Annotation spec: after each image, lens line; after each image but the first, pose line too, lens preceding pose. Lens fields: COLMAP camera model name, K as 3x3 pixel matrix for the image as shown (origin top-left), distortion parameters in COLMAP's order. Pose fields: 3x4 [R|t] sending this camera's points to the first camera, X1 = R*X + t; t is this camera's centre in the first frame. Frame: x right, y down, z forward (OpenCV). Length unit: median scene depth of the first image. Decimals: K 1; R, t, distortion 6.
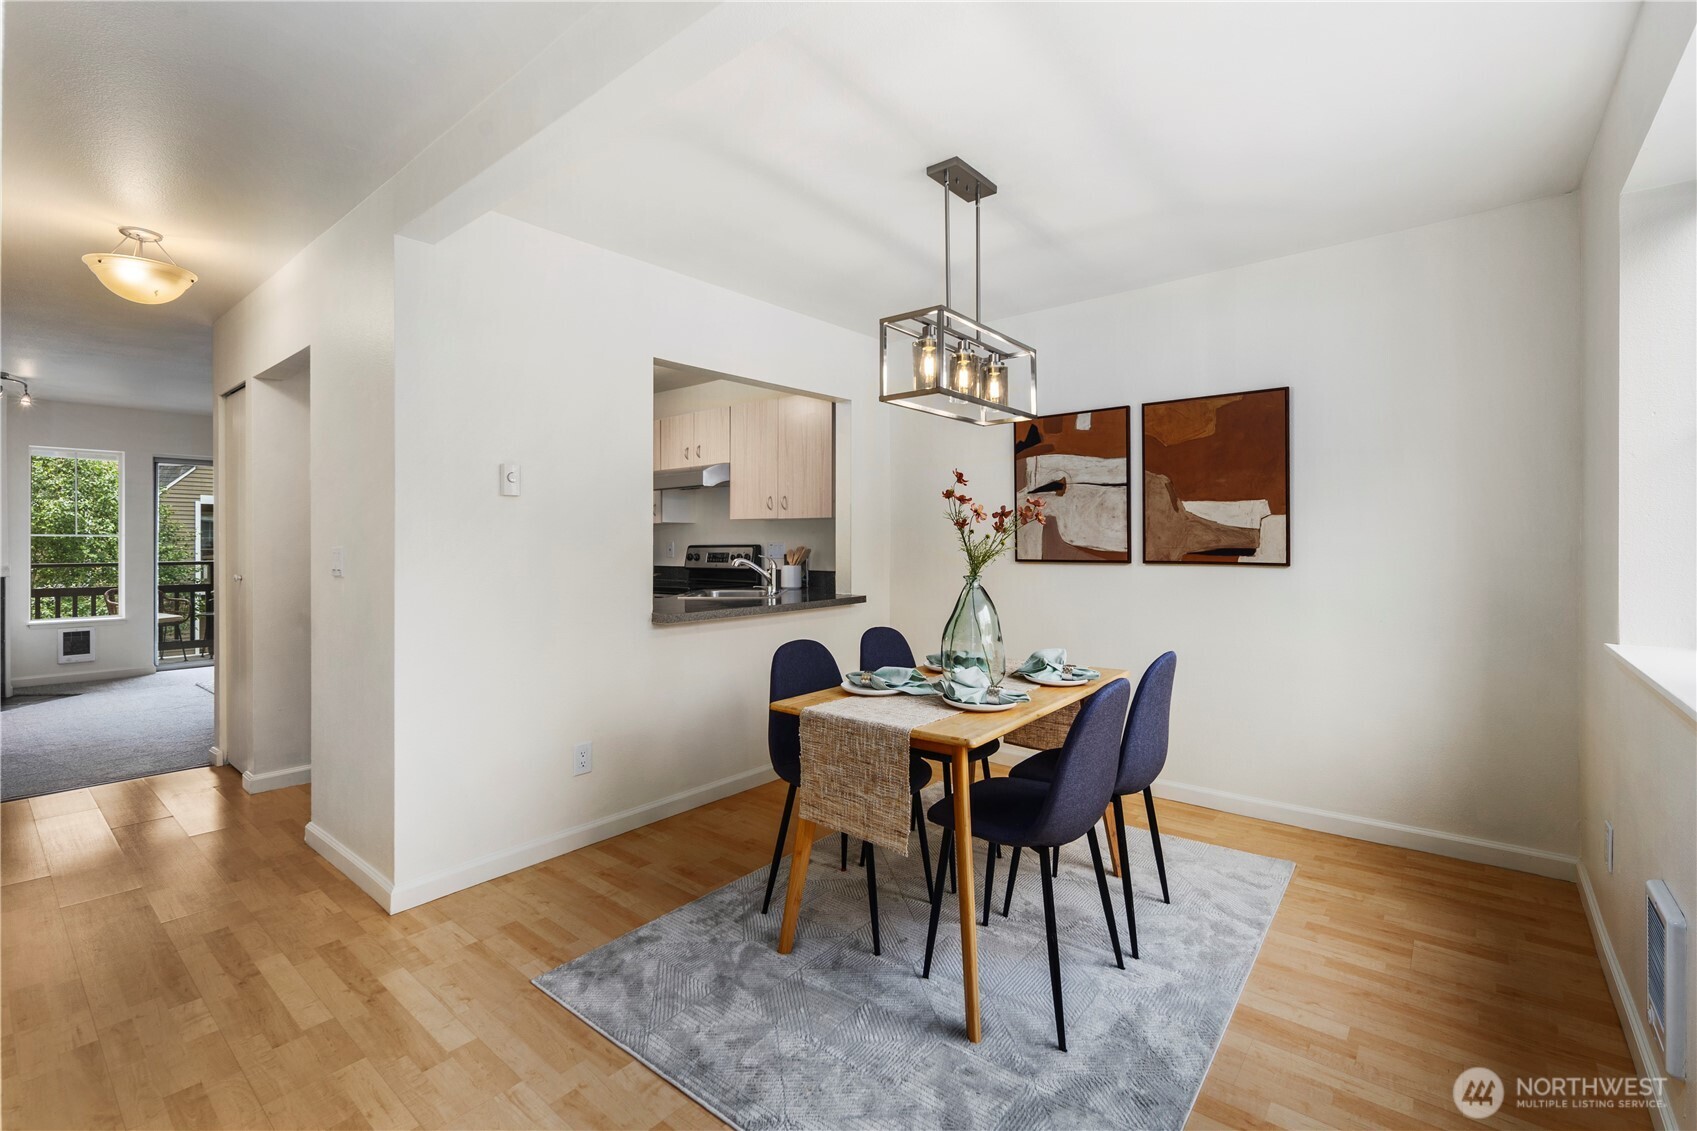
lens RADIAL K [[737.4, 0, 852.3], [0, 737.4, 539.6], [0, 0, 1]] dist [0.001377, -0.000084]
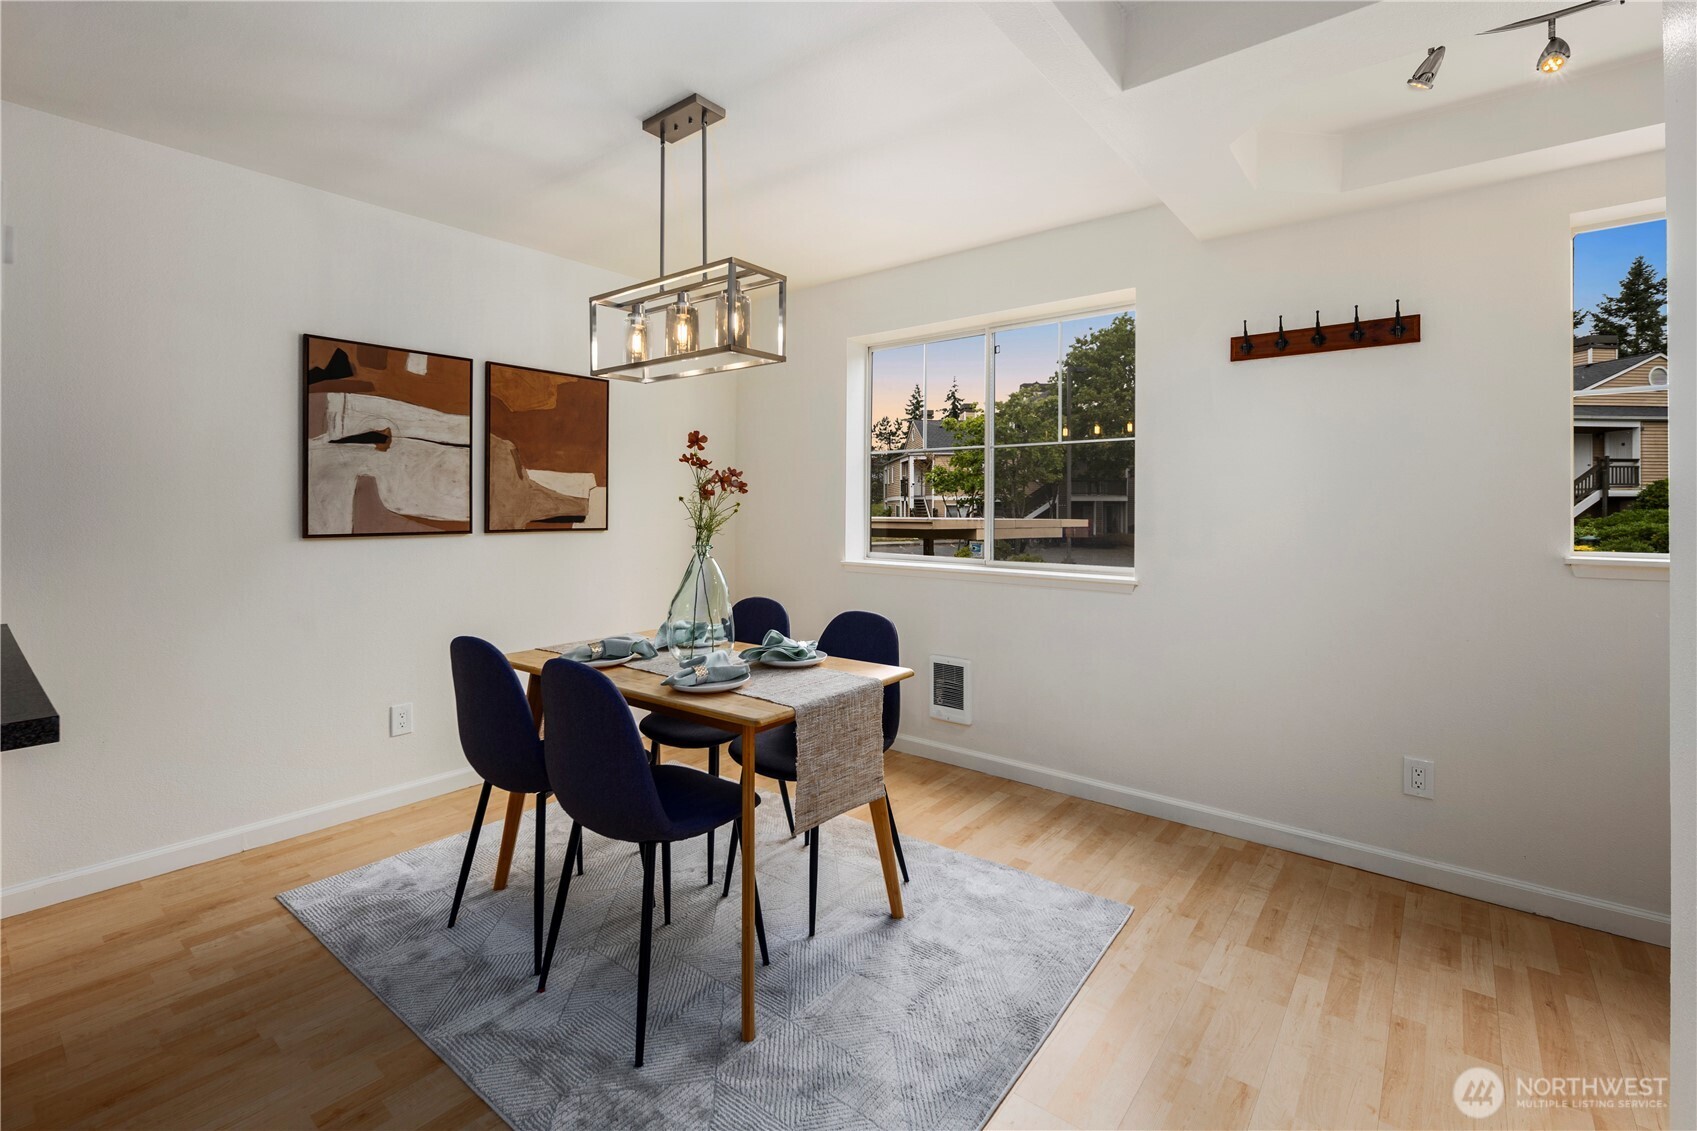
lens RADIAL K [[745.9, 0, 847.3], [0, 745.9, 499.7], [0, 0, 1]] dist [0.001119, -0.000453]
pose [[-0.014674, 0.013672, 0.999799, -0.542042], [-0.003436, 0.999900, -0.013724, 0.001359], [-0.999886, -0.003637, -0.014626, 0.553460]]
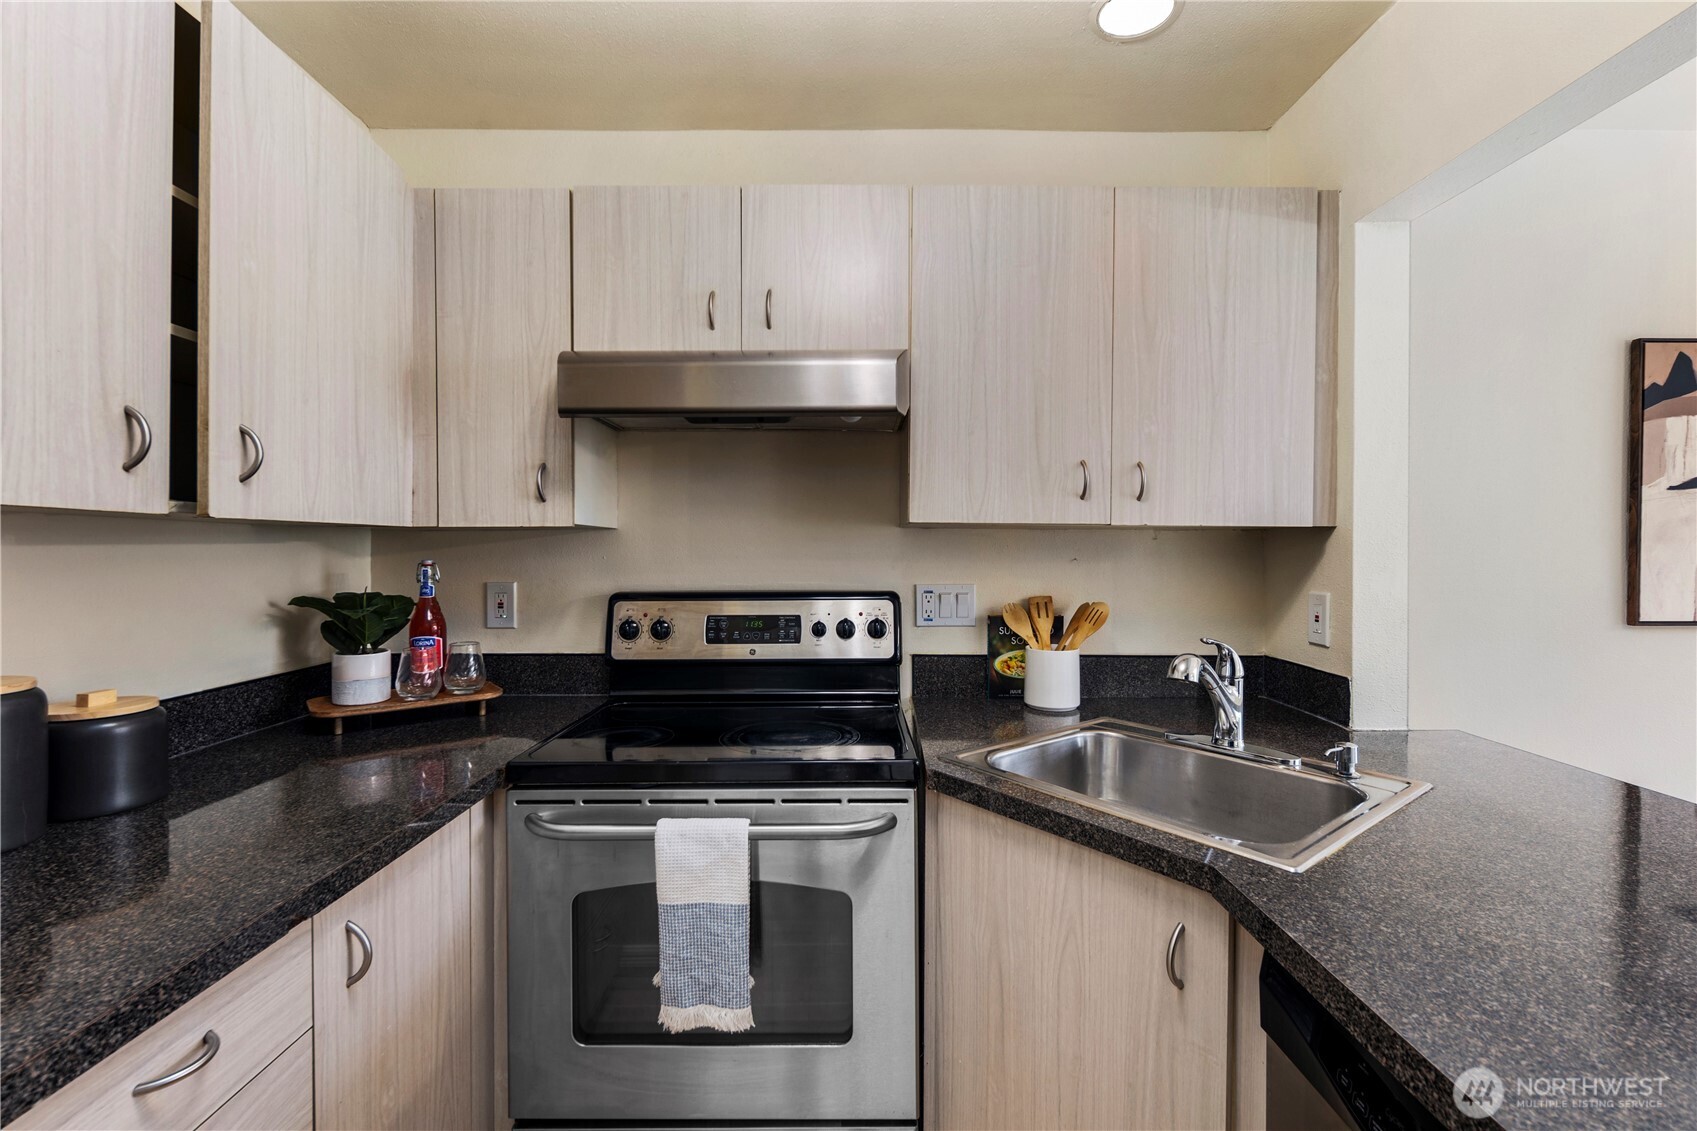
lens RADIAL K [[758.4, 0, 846.7], [0, 758.4, 556.3], [0, 0, 1]] dist [0.002284, -0.000234]
pose [[0.766645, -0.001980, 0.642069, -0.569880], [-0.004851, 0.999949, 0.008877, -0.021042], [-0.642053, -0.009920, 0.766596, 1.052406]]
